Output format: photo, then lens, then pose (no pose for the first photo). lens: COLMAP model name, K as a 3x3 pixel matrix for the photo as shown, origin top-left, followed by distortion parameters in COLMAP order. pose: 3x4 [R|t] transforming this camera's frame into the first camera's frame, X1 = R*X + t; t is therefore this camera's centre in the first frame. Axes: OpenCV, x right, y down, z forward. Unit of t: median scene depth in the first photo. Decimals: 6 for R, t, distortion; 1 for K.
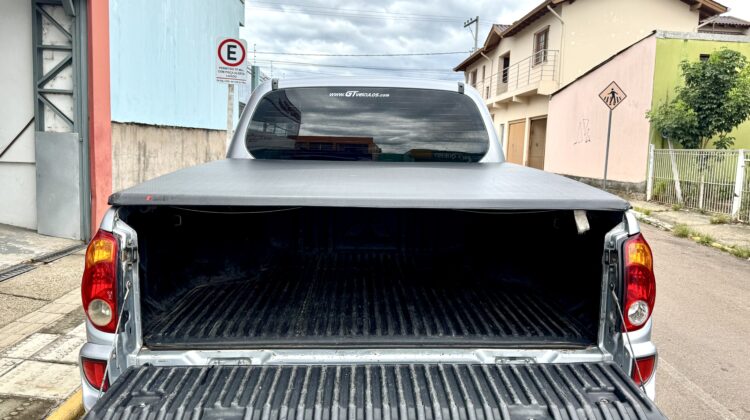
lens RADIAL K [[529.5, 0, 375.0], [0, 529.5, 210.0], [0, 0, 1]] dist [0.080372, -0.199450]
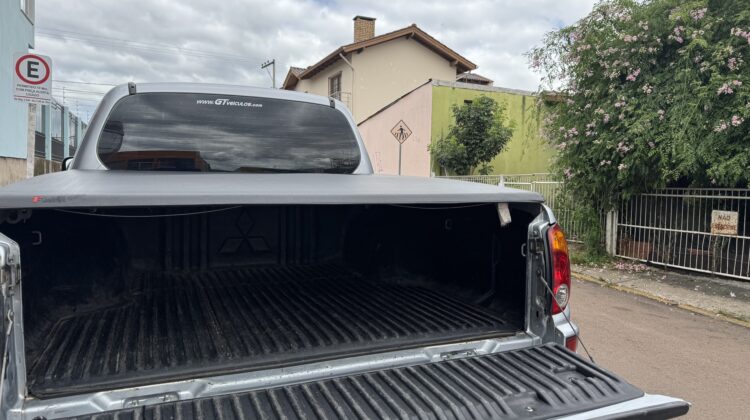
lens RADIAL K [[499.9, 0, 375.0], [0, 499.9, 210.0], [0, 0, 1]] dist [0.034237, -0.067116]
pose [[0.941369, -0.029120, 0.336118, -0.194574], [0.043691, 0.998401, -0.035868, 0.037918], [-0.334537, 0.048450, 0.941136, 0.152849]]
